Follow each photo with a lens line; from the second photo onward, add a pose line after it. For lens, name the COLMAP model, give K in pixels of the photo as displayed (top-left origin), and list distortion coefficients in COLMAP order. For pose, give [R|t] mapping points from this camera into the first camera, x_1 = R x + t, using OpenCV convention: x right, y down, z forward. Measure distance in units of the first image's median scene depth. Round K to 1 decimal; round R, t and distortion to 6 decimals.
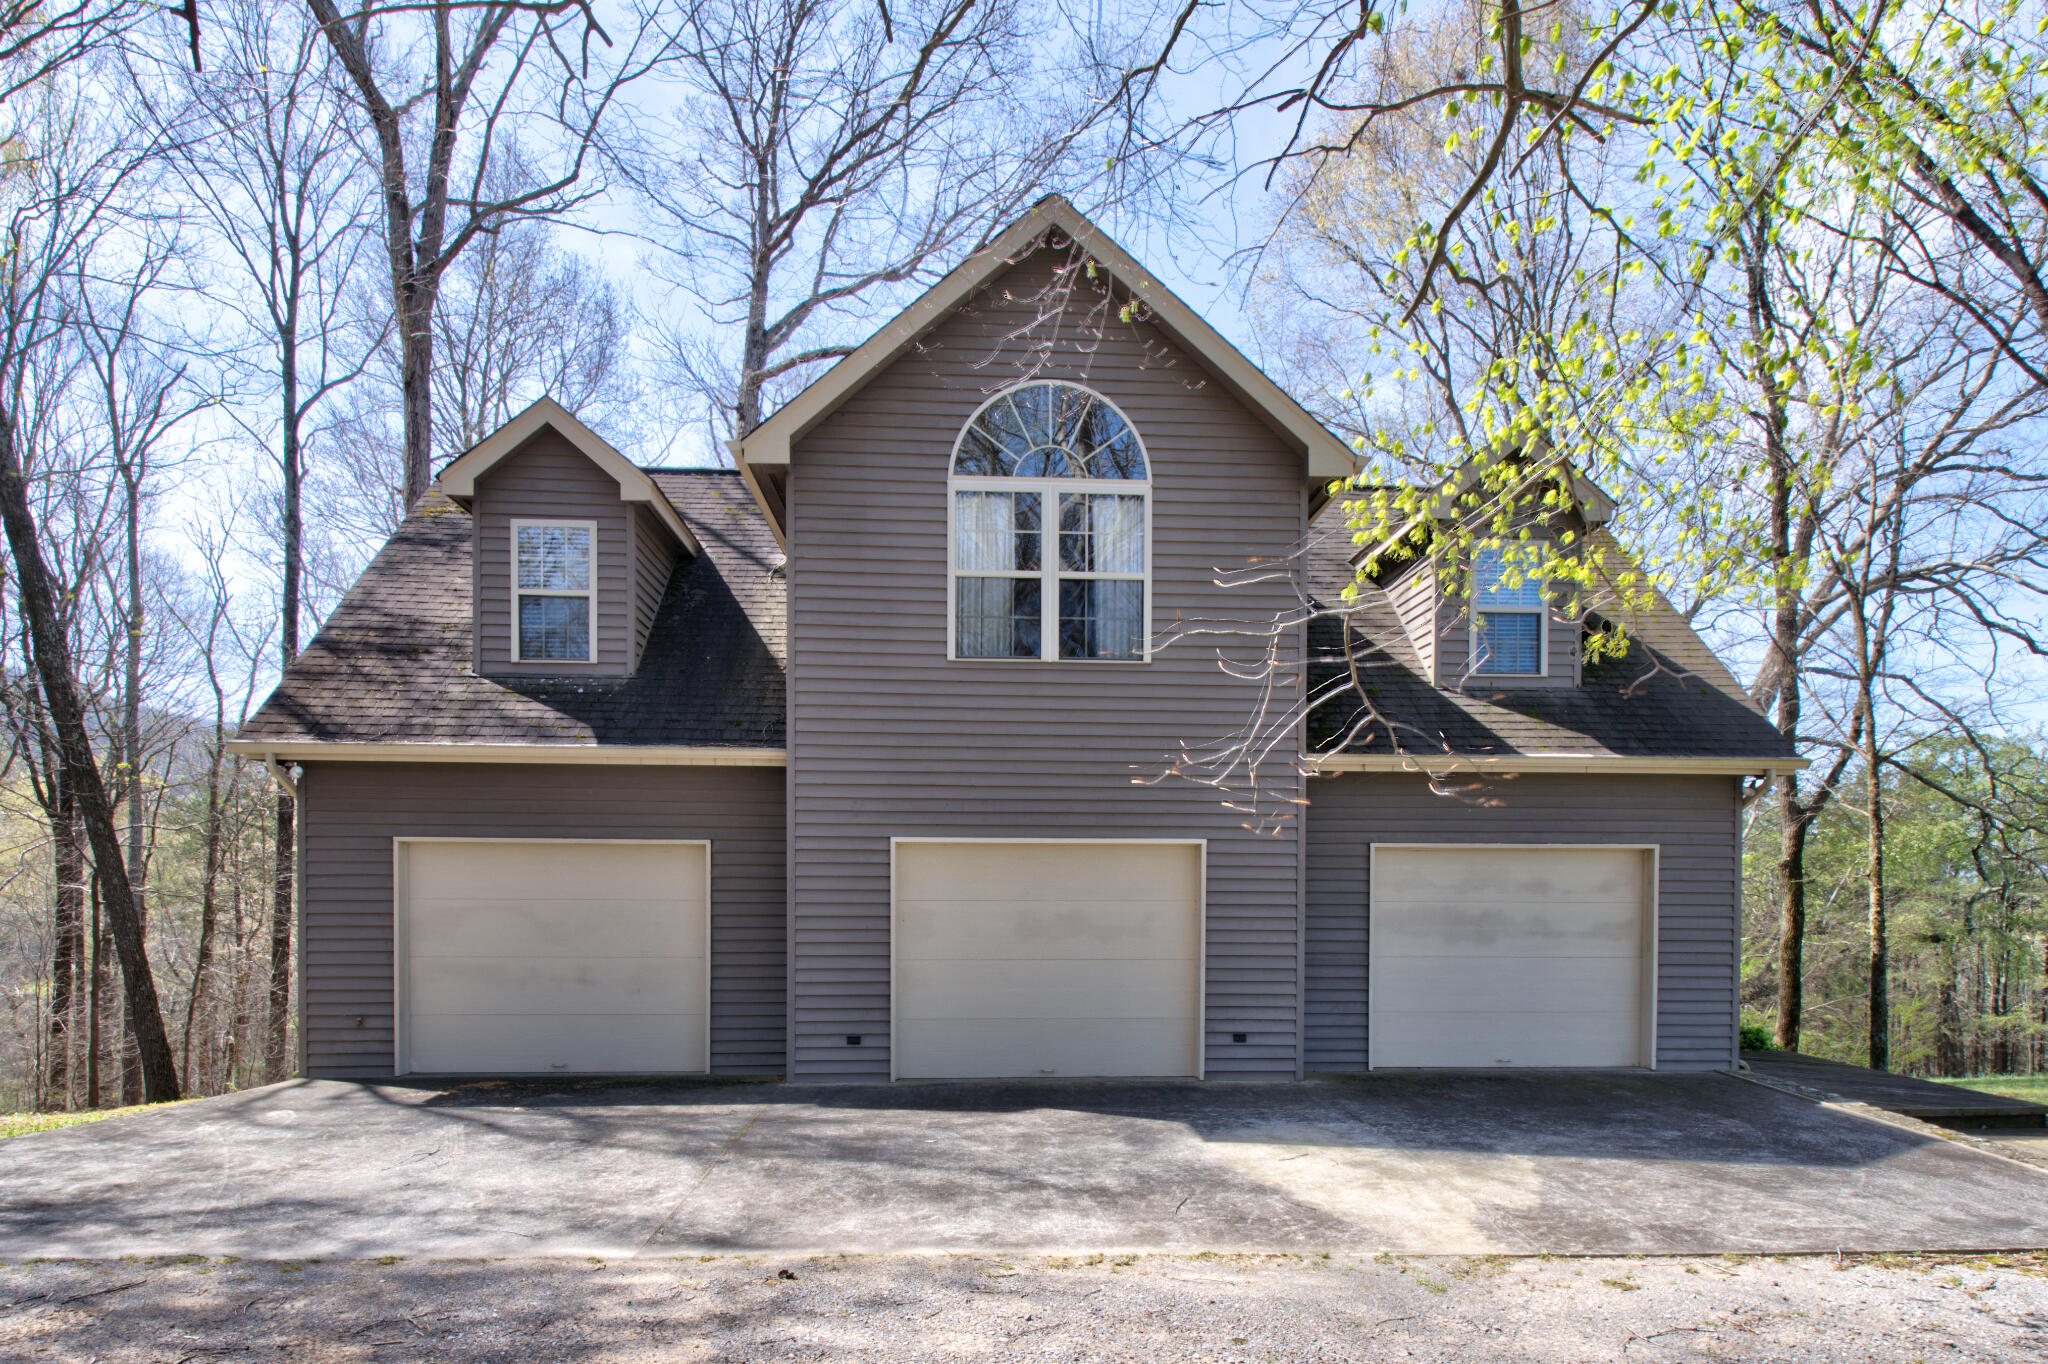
lens RADIAL K [[1200.5, 0, 1017.7], [0, 1200.5, 875.5], [0, 0, 1]] dist [0.009543, 0.000515]
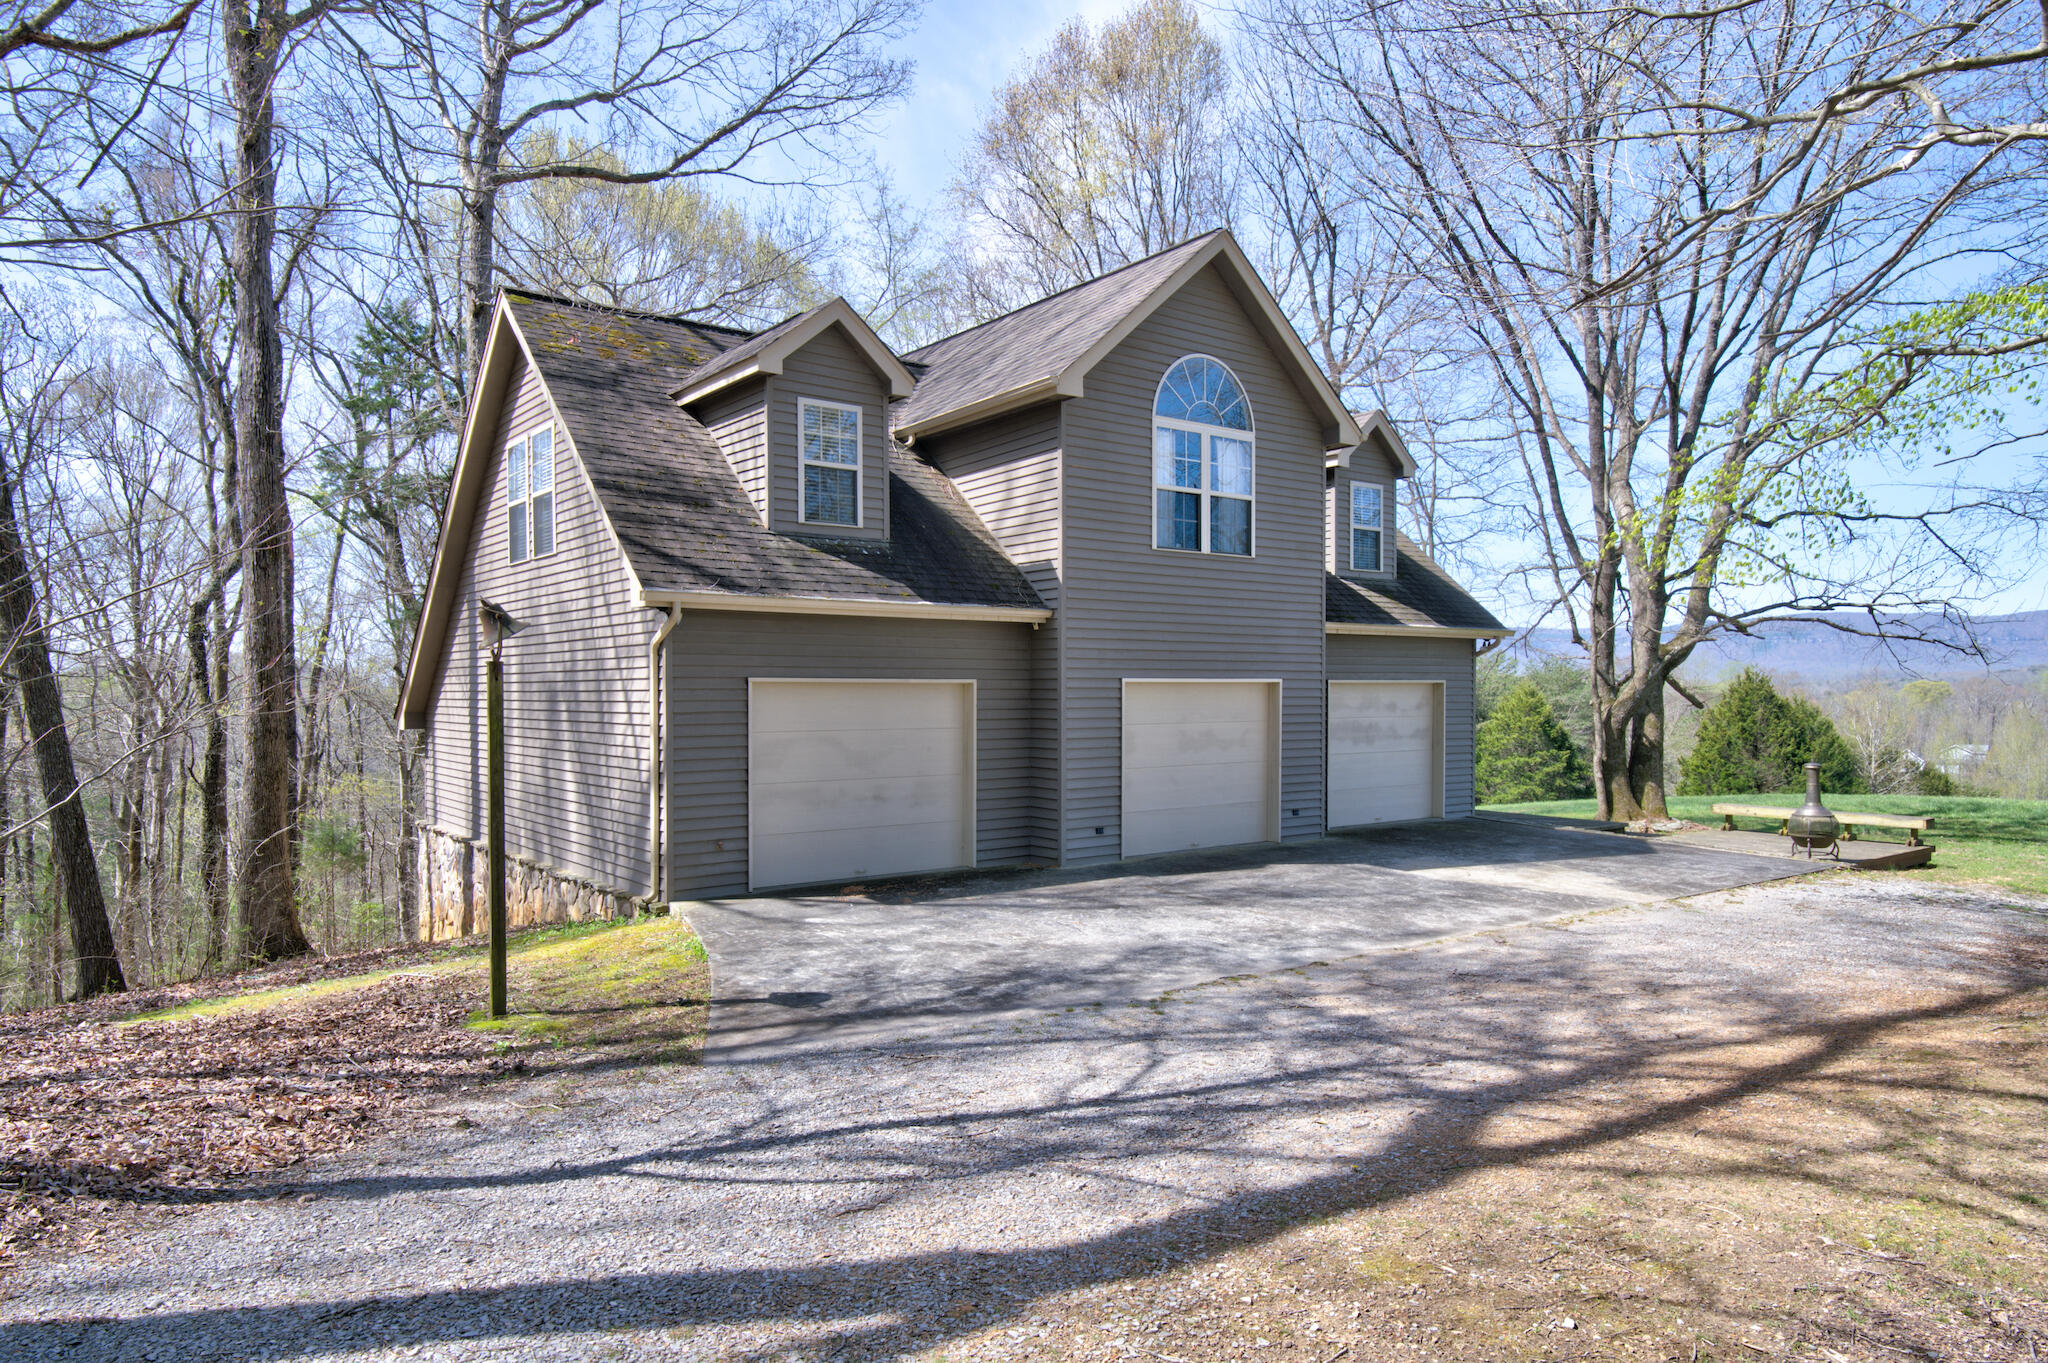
lens RADIAL K [[1322.7, 0, 1056.0], [0, 1322.7, 697.9], [0, 0, 1]] dist [0.046019, -0.006497]
pose [[0.807862, -0.011066, 0.589268, -1.011391], [0.022904, 0.999658, -0.012628, 0.007887], [-0.588926, 0.023698, 0.807839, -0.149188]]
